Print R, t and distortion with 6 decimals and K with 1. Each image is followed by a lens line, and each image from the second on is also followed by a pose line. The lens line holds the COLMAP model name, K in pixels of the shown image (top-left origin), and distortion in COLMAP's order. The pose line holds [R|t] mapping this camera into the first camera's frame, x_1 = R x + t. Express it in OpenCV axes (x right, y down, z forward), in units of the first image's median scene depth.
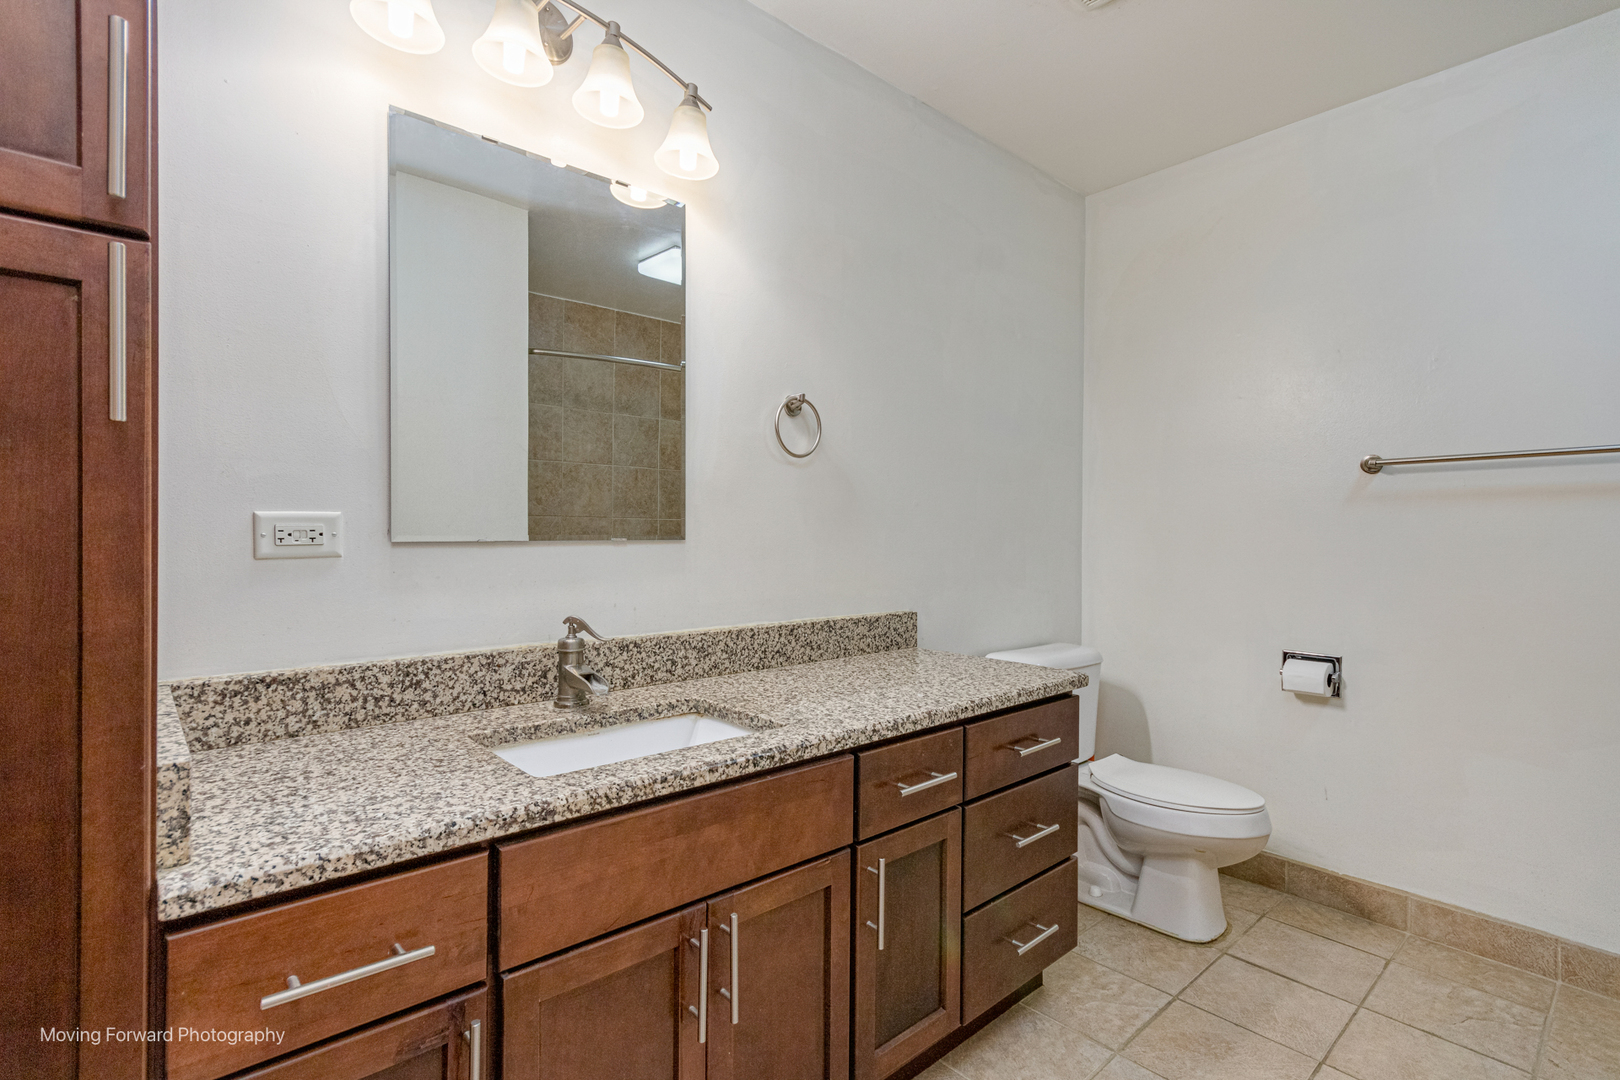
lens RADIAL K [[752.6, 0, 809.4], [0, 752.6, 541.7], [0, 0, 1]] dist [0.001469, 0.001243]
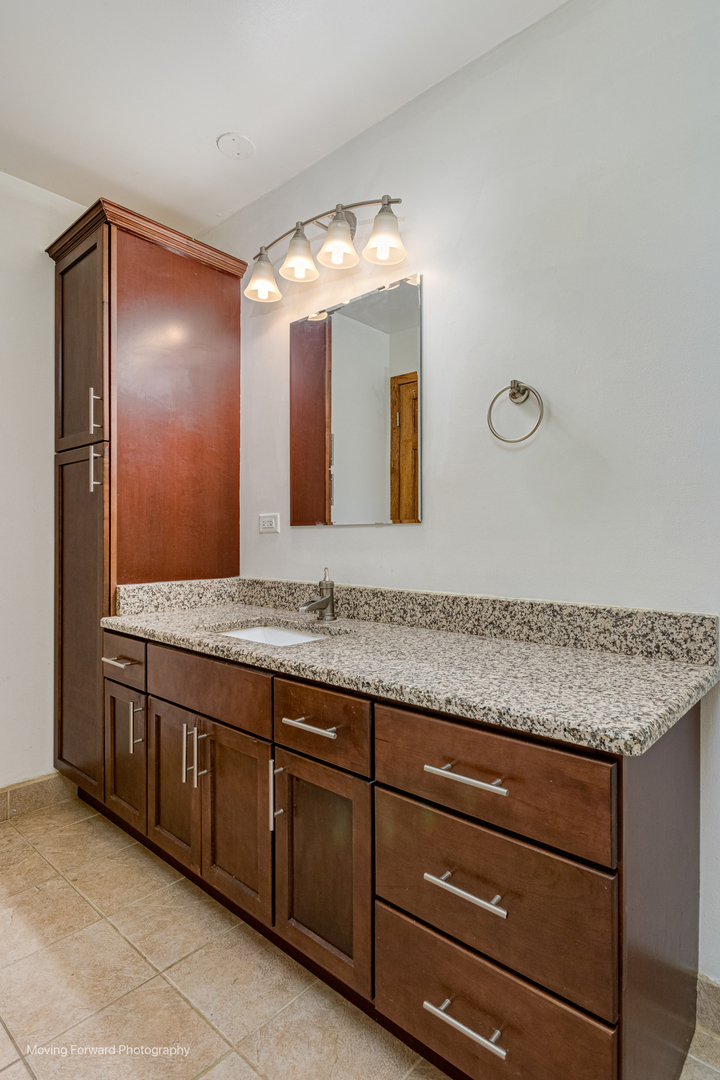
lens RADIAL K [[557.8, 0, 360.2], [0, 557.8, 535.7], [0, 0, 1]] dist [-0.002318, 0.000627]
pose [[0.122220, -0.003007, -0.992498, 0.826633], [-0.005399, 0.999979, -0.003695, 0.025771], [0.992488, 0.005810, 0.122201, 0.793816]]
